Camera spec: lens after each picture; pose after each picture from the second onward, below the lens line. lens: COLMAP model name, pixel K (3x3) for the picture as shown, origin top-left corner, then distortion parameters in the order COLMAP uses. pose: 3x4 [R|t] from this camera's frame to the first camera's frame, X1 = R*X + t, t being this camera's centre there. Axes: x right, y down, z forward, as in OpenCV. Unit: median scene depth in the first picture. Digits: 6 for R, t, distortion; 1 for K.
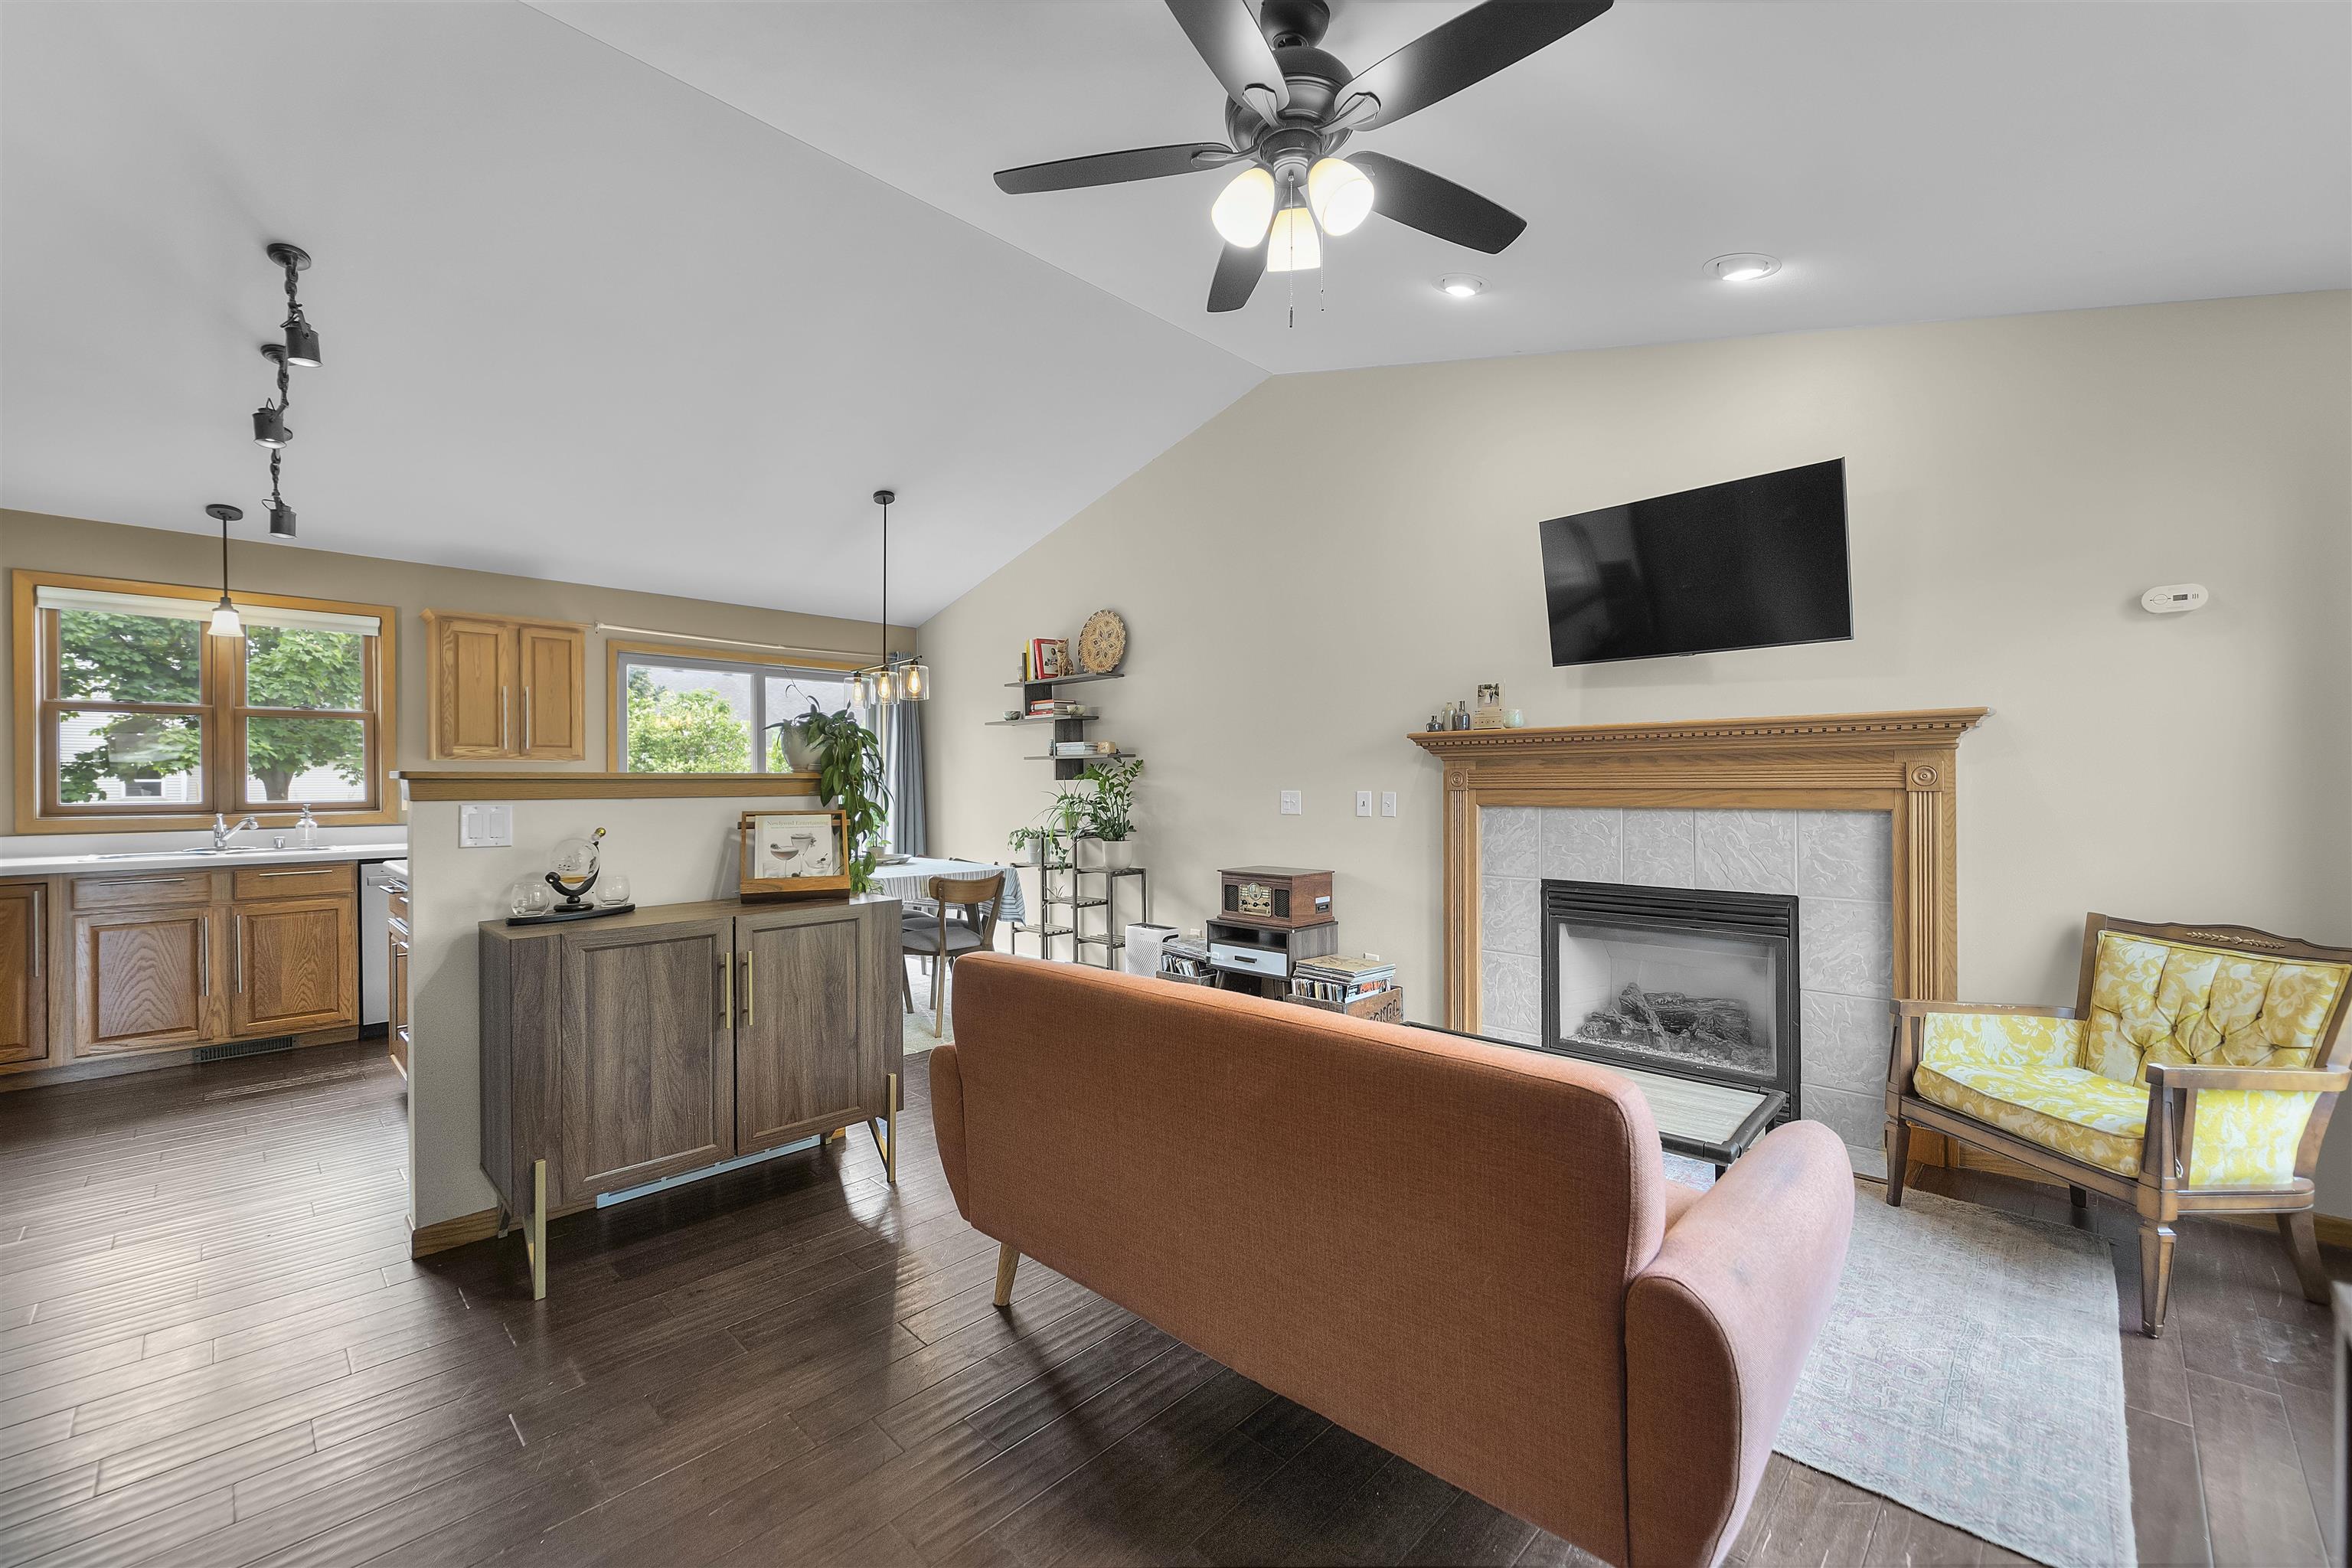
lens RADIAL K [[955.4, 0, 1172.8], [0, 955.4, 784.0], [0, 0, 1]] dist [0.001721, -0.001266]
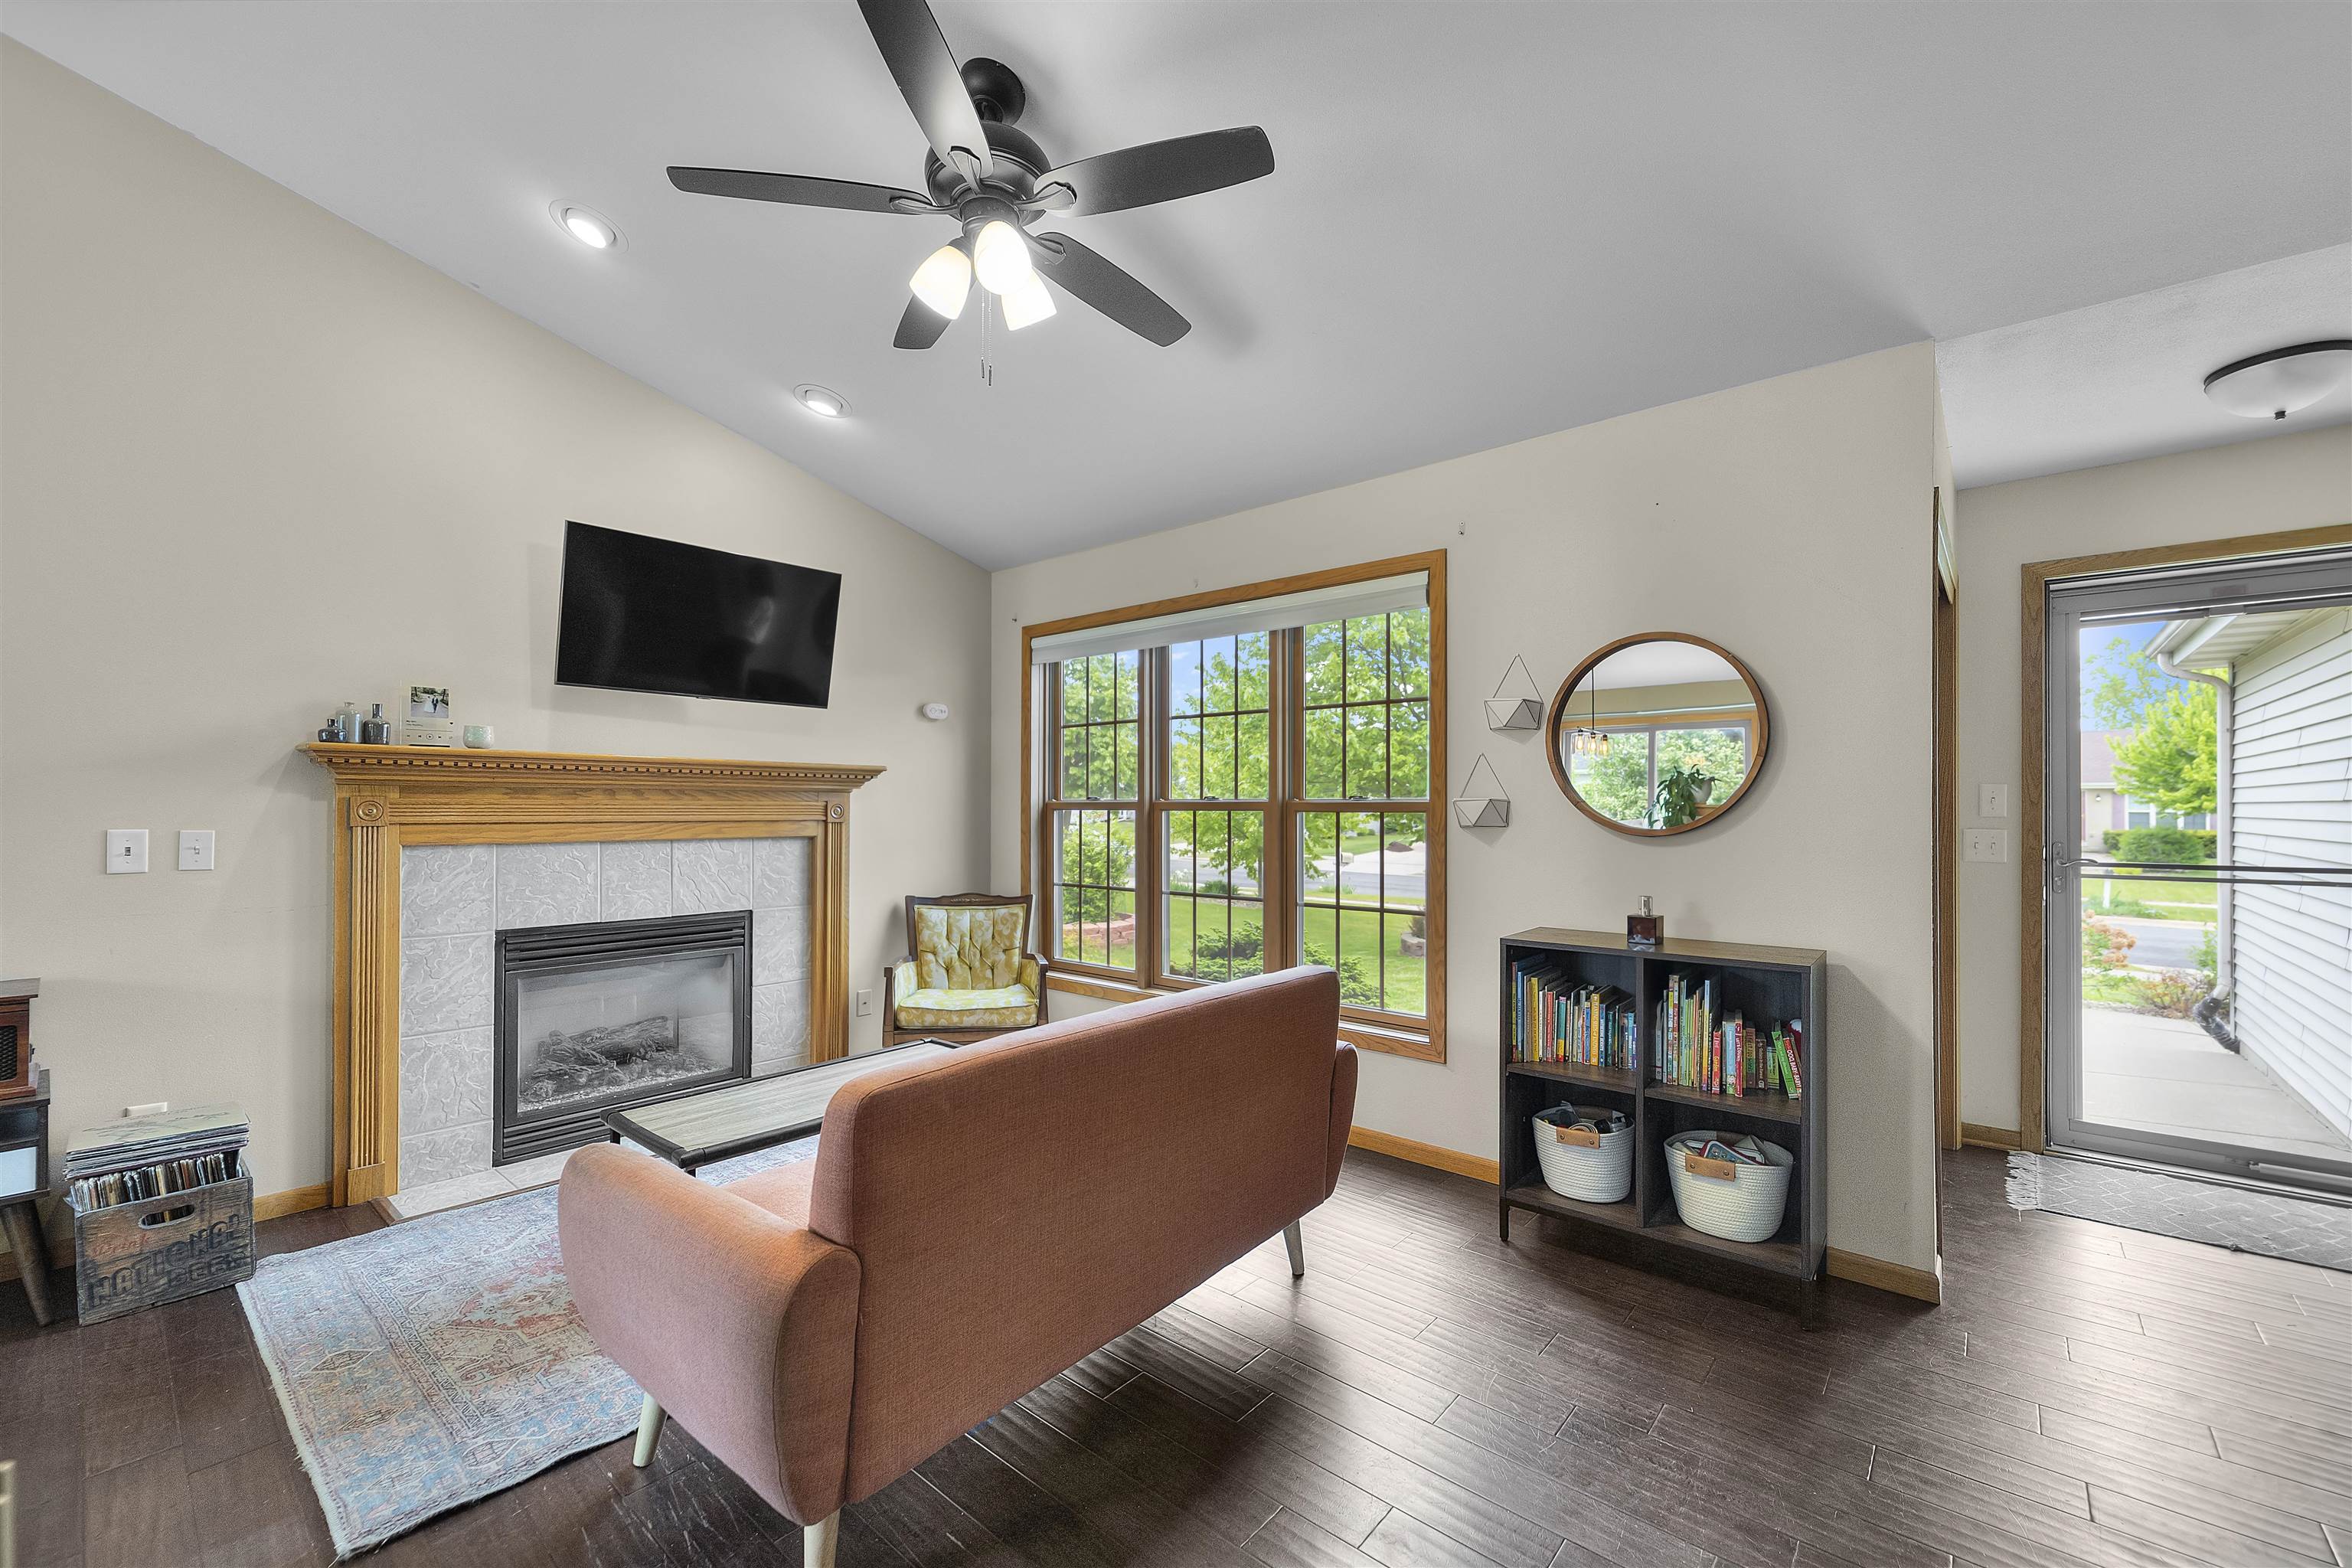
lens RADIAL K [[955.4, 0, 1169.1], [0, 955.4, 801.9], [0, 0, 1]] dist [0.001721, -0.001266]
pose [[-0.070094, 0.012595, 0.997461, -0.546105], [-0.001859, 0.999917, -0.012756, -0.004349], [-0.997539, -0.002748, -0.070064, 0.520948]]
